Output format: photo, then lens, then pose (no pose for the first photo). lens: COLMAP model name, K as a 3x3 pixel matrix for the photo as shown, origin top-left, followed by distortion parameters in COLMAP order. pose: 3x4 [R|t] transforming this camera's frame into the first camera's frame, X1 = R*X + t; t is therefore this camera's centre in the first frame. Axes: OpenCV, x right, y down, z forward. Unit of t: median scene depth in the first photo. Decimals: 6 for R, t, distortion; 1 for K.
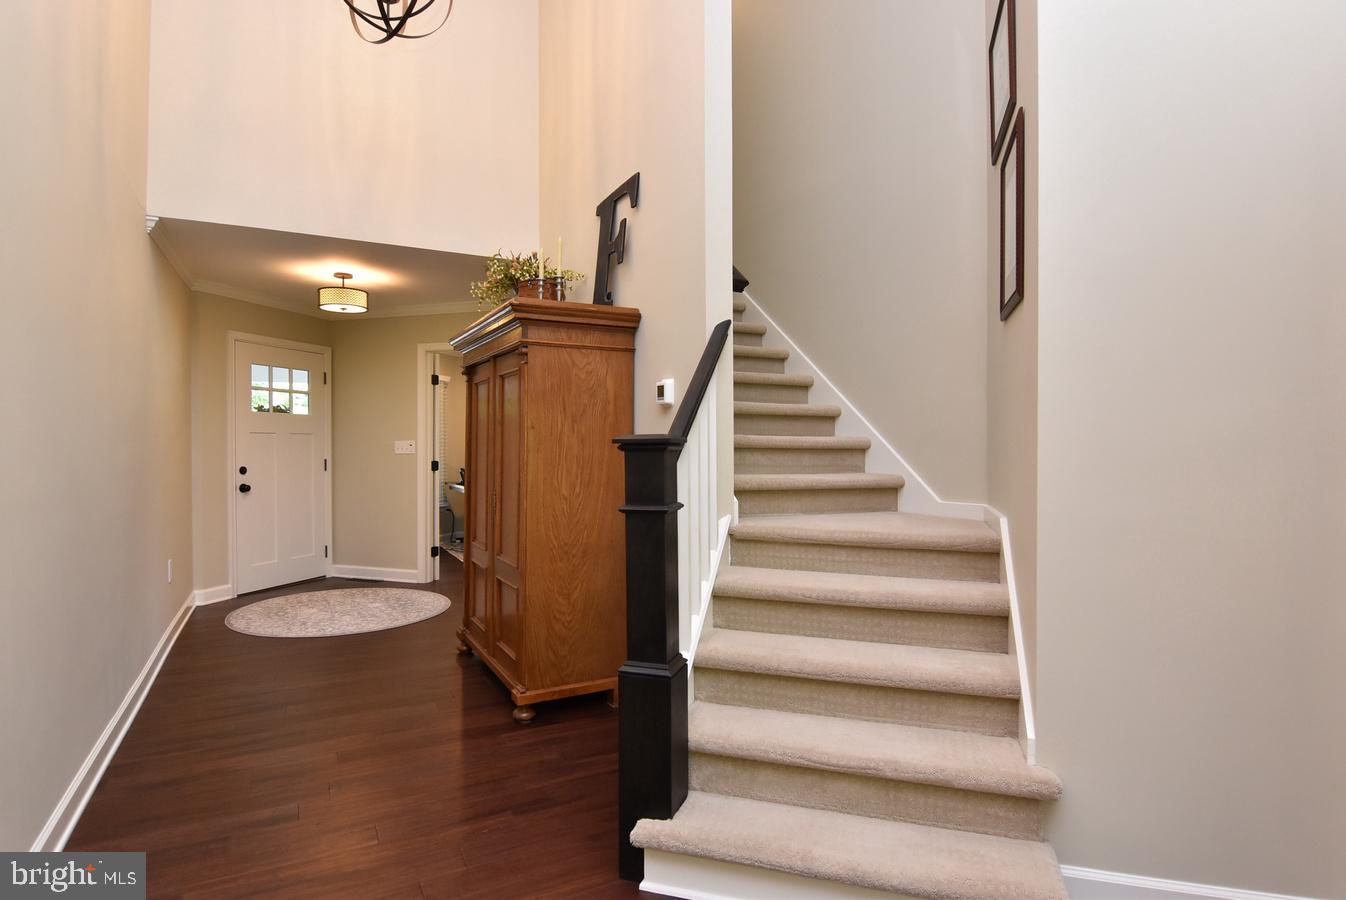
lens RADIAL K [[716.8, 0, 679.8], [0, 716.8, 456.4], [0, 0, 1]] dist [0.001103, -0.015981]
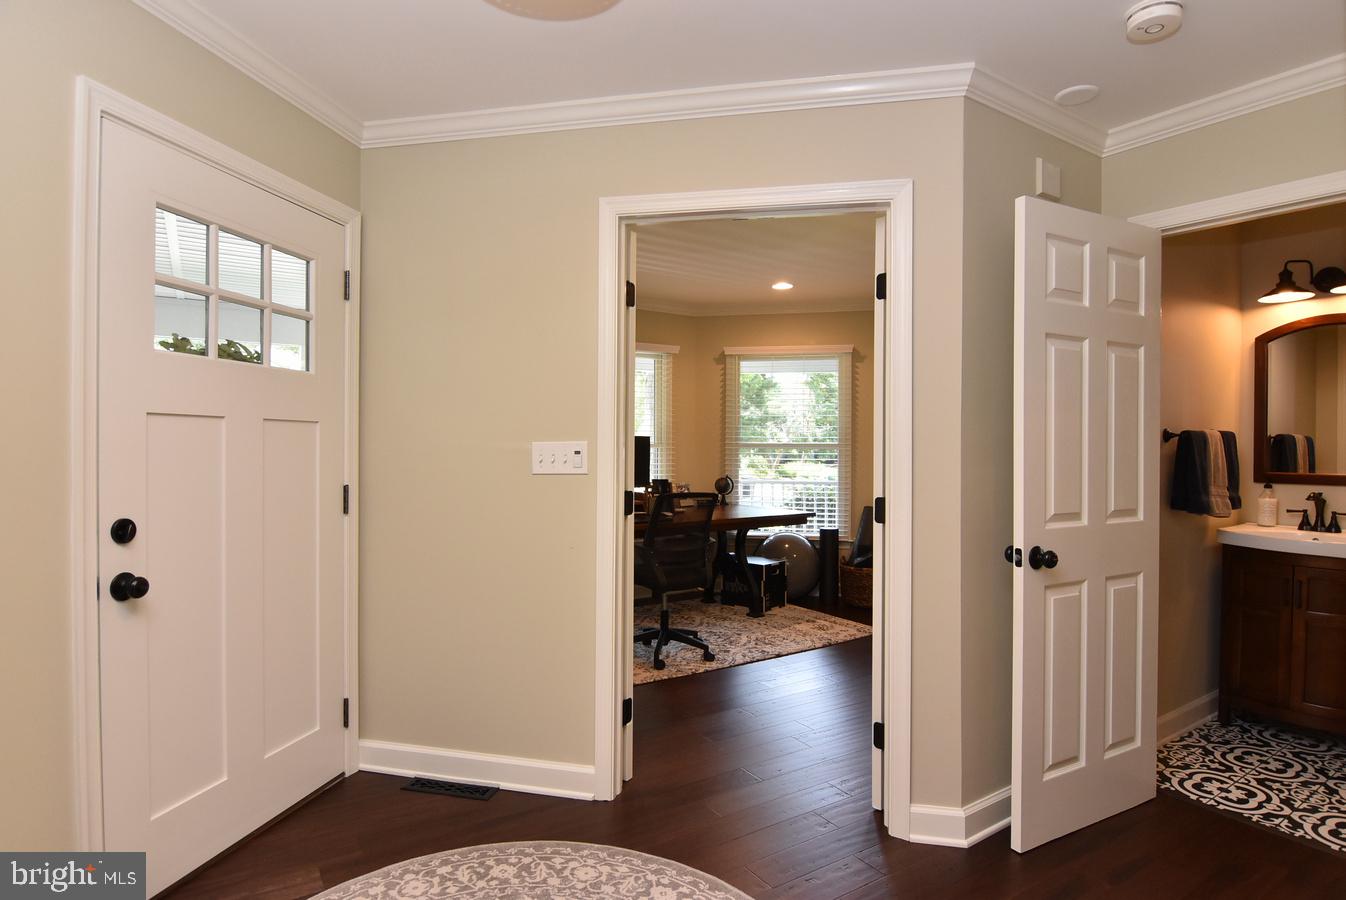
lens RADIAL K [[716.8, 0, 678.9], [0, 716.8, 456.8], [0, 0, 1]] dist [0.001103, -0.015981]
pose [[0.995366, 0.002883, 0.096111, -0.358242], [-0.002265, 0.999976, -0.006540, -0.010557], [-0.096127, 0.006292, 0.995349, 0.598625]]
